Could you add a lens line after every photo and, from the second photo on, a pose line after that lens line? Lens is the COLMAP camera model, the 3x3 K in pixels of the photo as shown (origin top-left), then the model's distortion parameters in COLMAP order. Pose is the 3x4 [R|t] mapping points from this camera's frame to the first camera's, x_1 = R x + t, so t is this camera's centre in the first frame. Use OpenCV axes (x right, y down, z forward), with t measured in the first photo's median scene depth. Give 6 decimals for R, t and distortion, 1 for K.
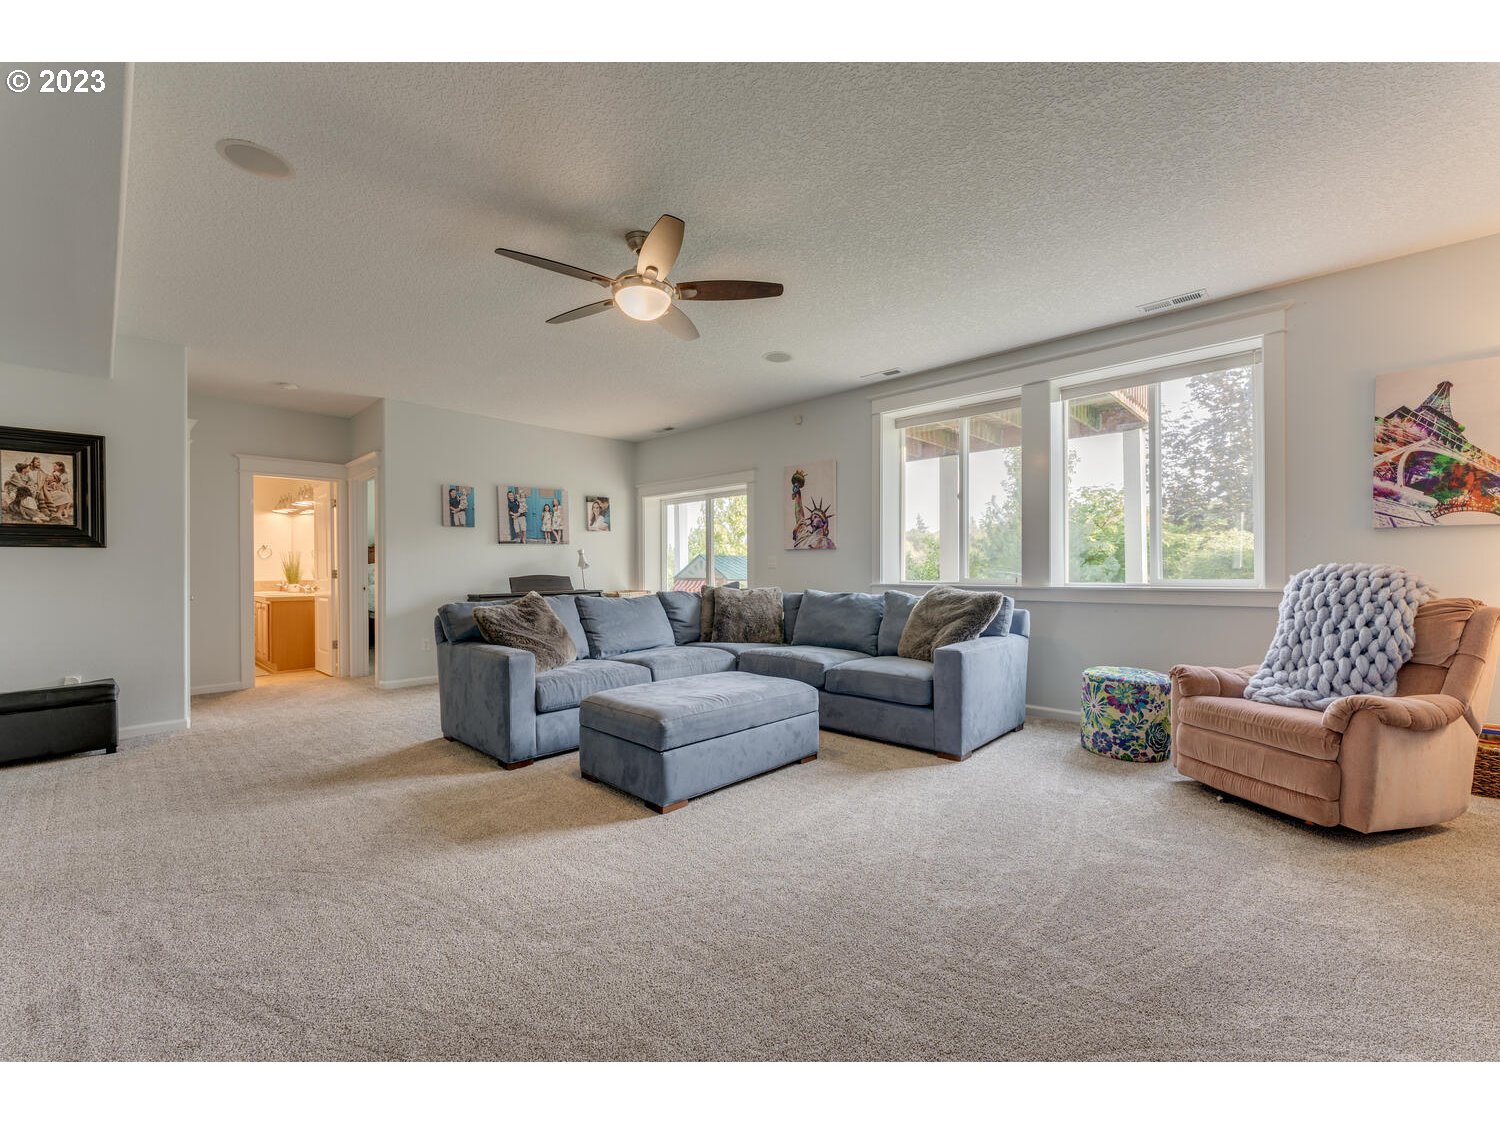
lens RADIAL K [[694.4, 0, 751.2], [0, 694.4, 562.7], [0, 0, 1]] dist [-0.001117, -0.000117]
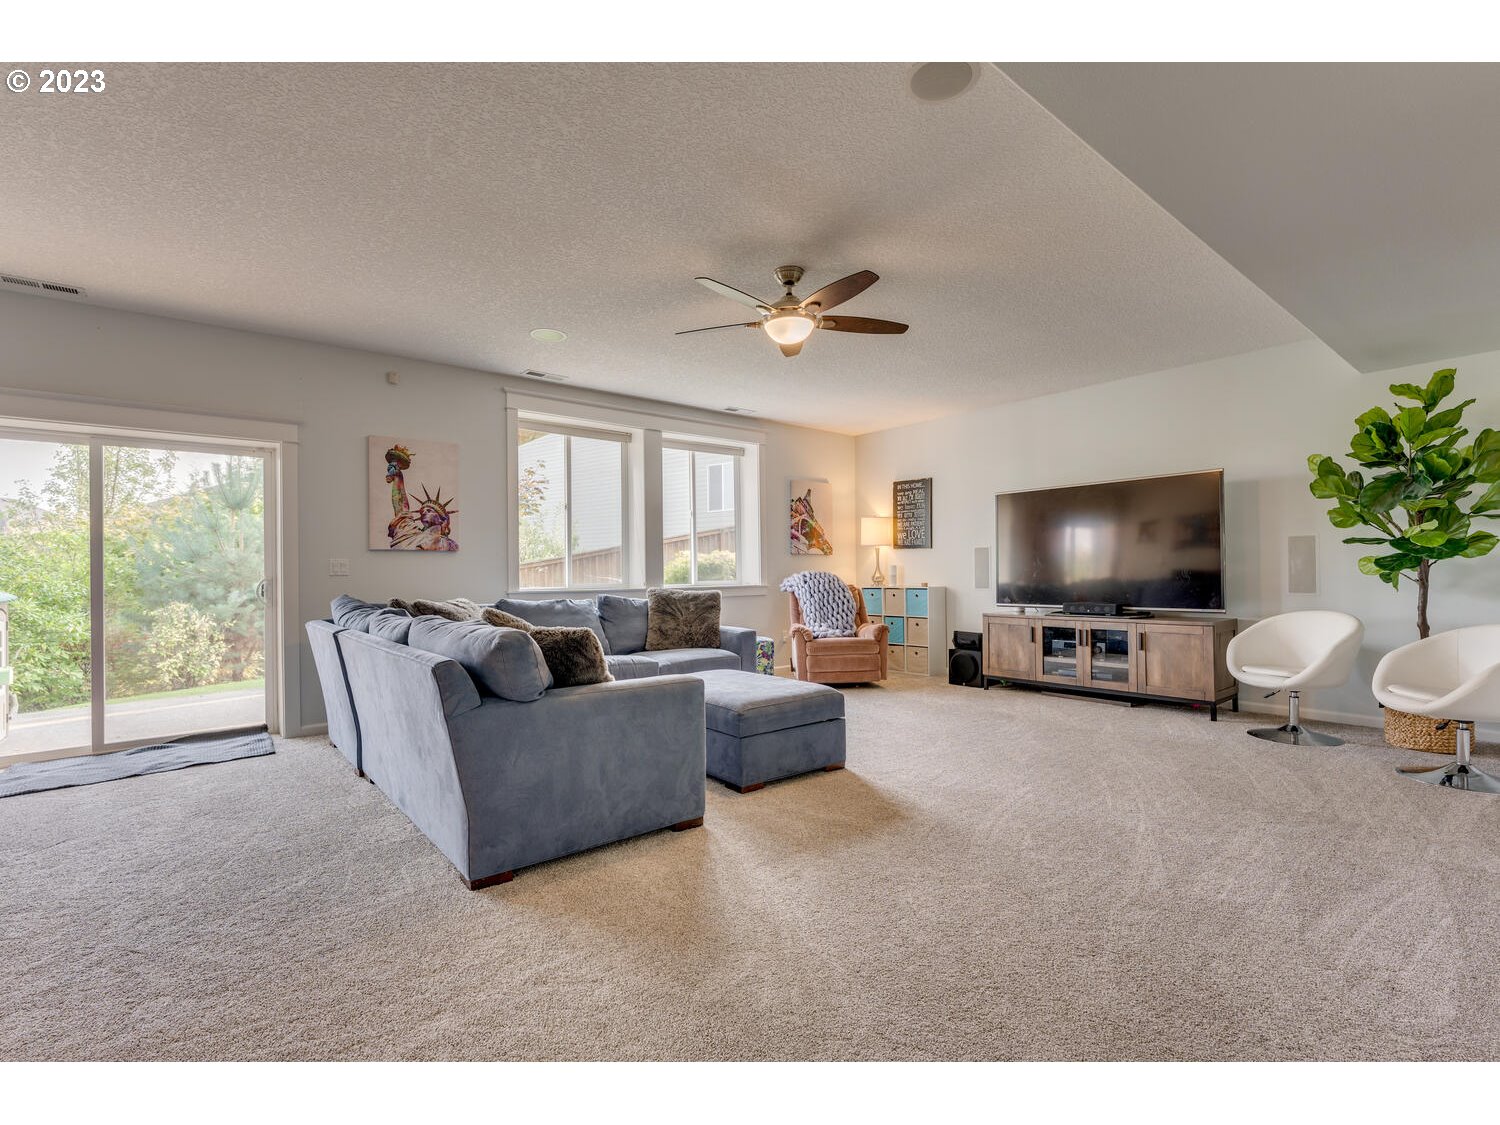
lens RADIAL K [[694.4, 0, 753.6], [0, 694.4, 565.7], [0, 0, 1]] dist [-0.001117, -0.000117]
pose [[0.043938, 0.014720, 0.998926, -0.686037], [0.002619, 0.999886, -0.014849, 0.010092], [-0.999031, 0.003268, 0.043895, 0.598451]]
